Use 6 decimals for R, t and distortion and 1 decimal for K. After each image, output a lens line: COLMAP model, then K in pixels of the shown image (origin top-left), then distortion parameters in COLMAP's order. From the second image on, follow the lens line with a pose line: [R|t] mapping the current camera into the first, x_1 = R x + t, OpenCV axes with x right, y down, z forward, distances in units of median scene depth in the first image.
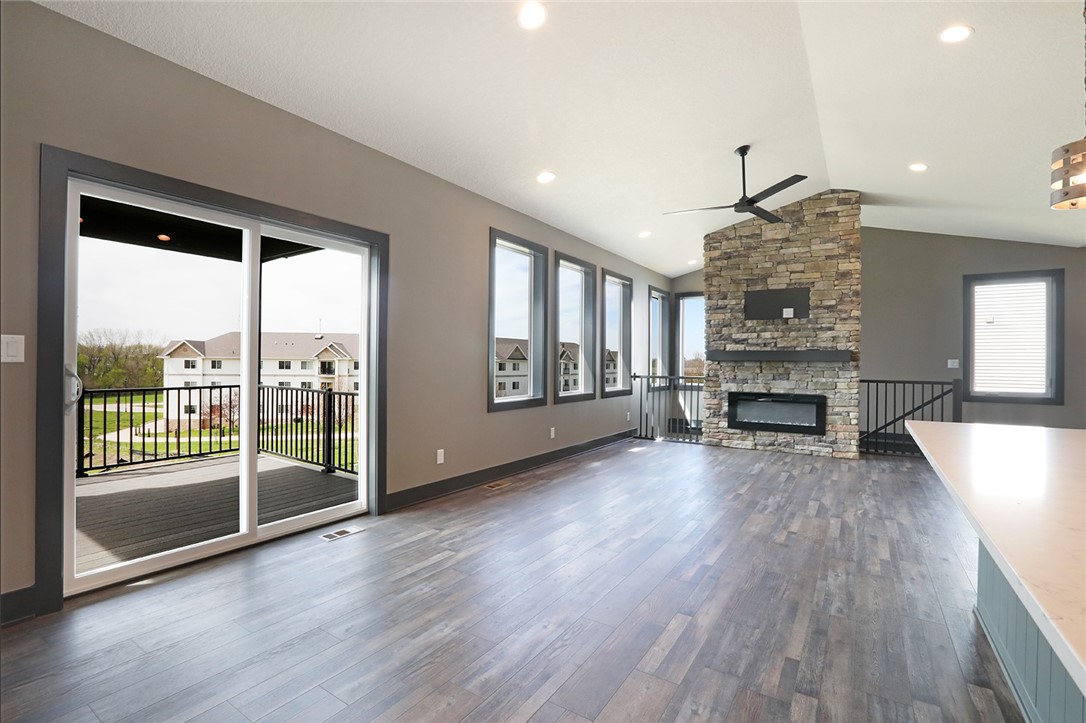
lens RADIAL K [[494.4, 0, 534.3], [0, 494.4, 360.5], [0, 0, 1]] dist [-0.077726, 0.035892]
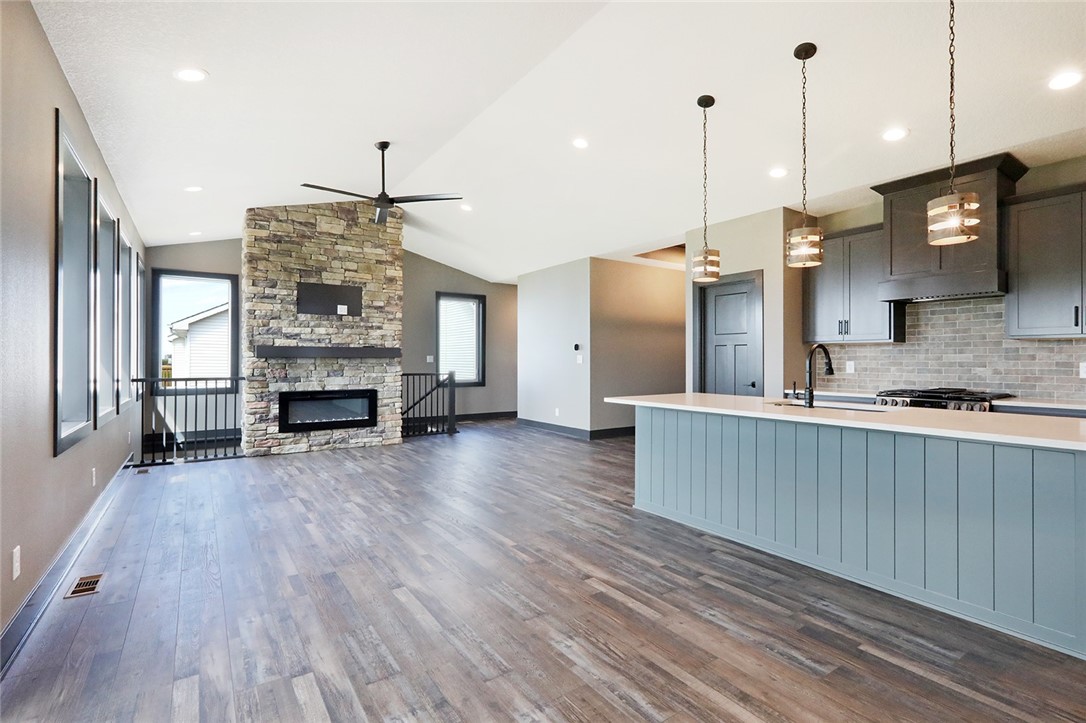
lens RADIAL K [[505.6, 0, 537.9], [0, 505.6, 357.1], [0, 0, 1]] dist [-0.005488, 0.001140]
pose [[0.372248, -0.002836, 0.928129, -0.302402], [0.000832, 0.999996, 0.002722, -0.002310], [-0.928133, -0.000241, 0.372249, 0.234457]]
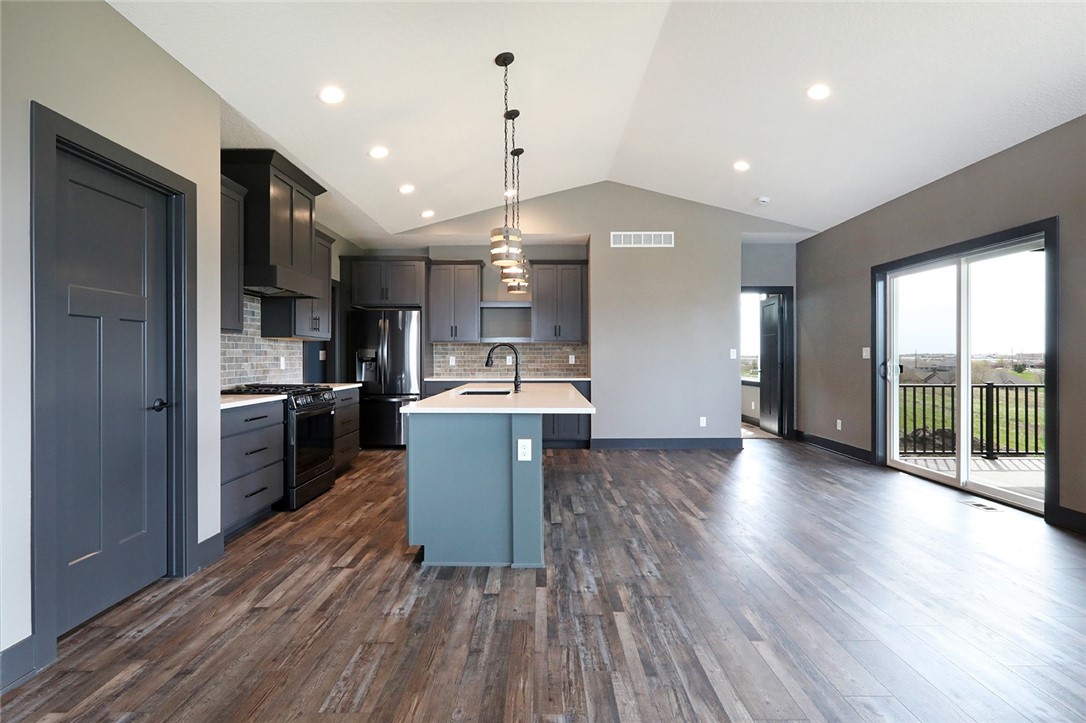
lens RADIAL K [[505.6, 0, 537.9], [0, 505.6, 357.1], [0, 0, 1]] dist [-0.005488, 0.001140]
pose [[-0.830950, -0.007910, -0.556291, 0.588542], [-0.005603, 0.999967, -0.005849, 0.008149], [0.556319, -0.001743, -0.830967, 0.726428]]
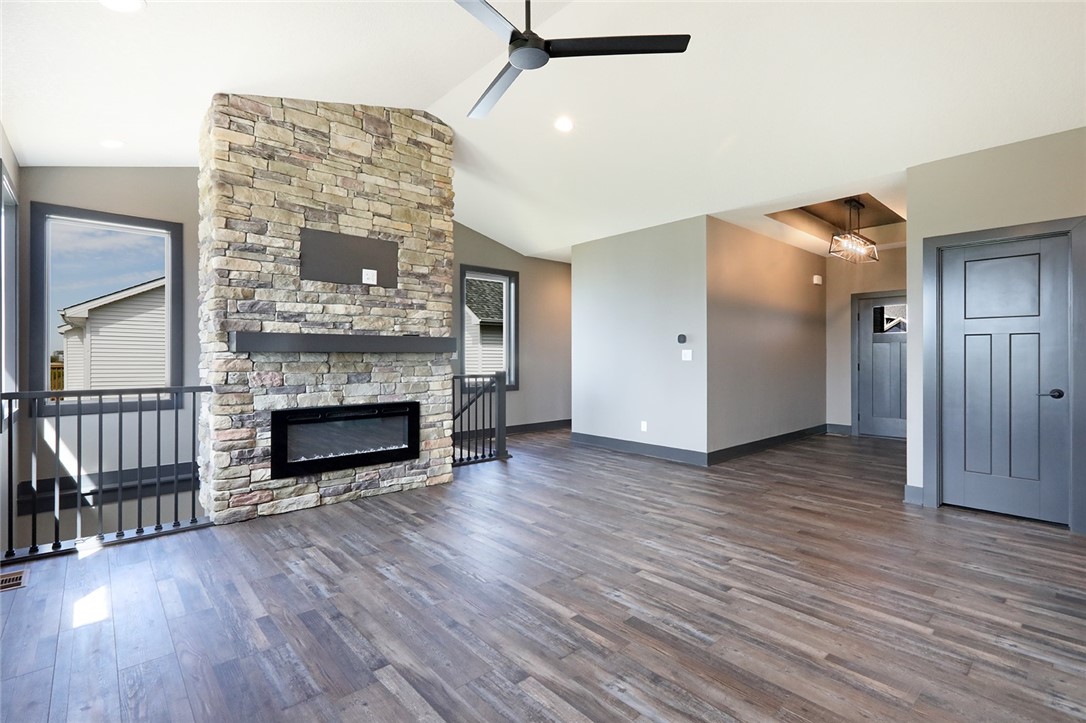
lens RADIAL K [[501.9, 0, 534.4], [0, 501.9, 354.4], [0, 0, 1]] dist [-0.004770, 0.000816]
pose [[0.250160, -0.005810, 0.968187, -0.060099], [0.000336, 0.999982, 0.005914, -0.000171], [-0.968204, -0.001154, 0.250158, 0.631890]]
